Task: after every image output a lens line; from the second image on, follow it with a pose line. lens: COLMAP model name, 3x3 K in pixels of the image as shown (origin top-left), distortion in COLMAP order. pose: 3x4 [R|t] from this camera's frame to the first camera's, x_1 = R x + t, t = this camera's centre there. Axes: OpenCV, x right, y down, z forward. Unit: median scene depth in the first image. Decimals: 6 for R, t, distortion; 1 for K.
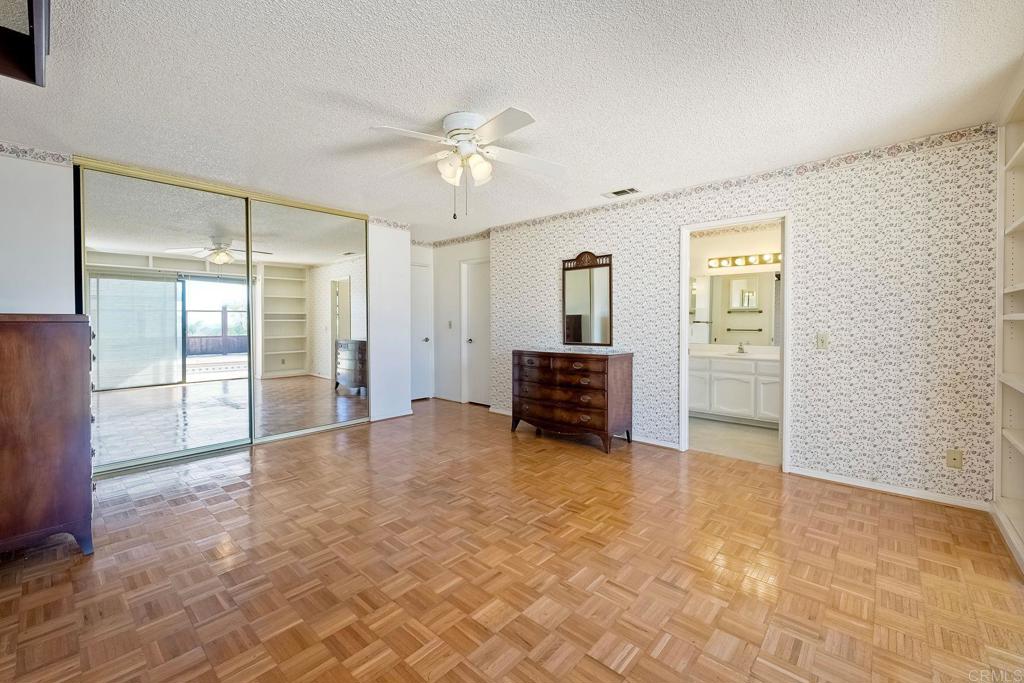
lens RADIAL K [[419.1, 0, 510.8], [0, 419.1, 331.9], [0, 0, 1]] dist [-0.003388, 0.000150]
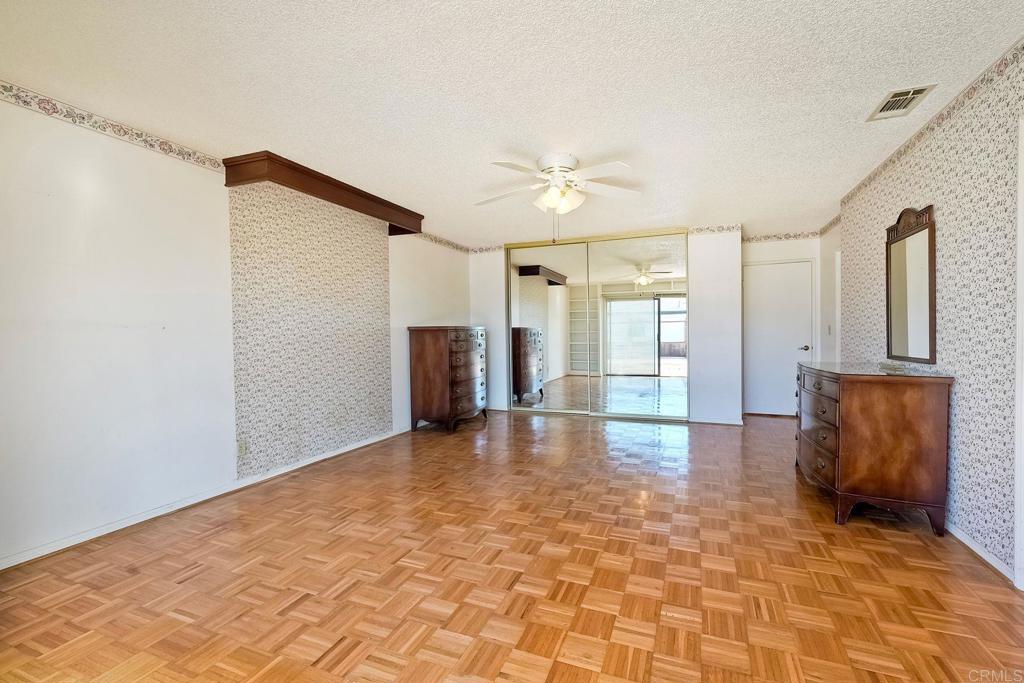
lens RADIAL K [[419.1, 0, 538.6], [0, 419.1, 335.8], [0, 0, 1]] dist [-0.003388, 0.000150]
pose [[0.382982, 0.005776, -0.923738, 0.564977], [-0.017237, 0.999851, -0.000894, 0.005456], [0.923595, 0.016265, 0.383025, 0.277390]]
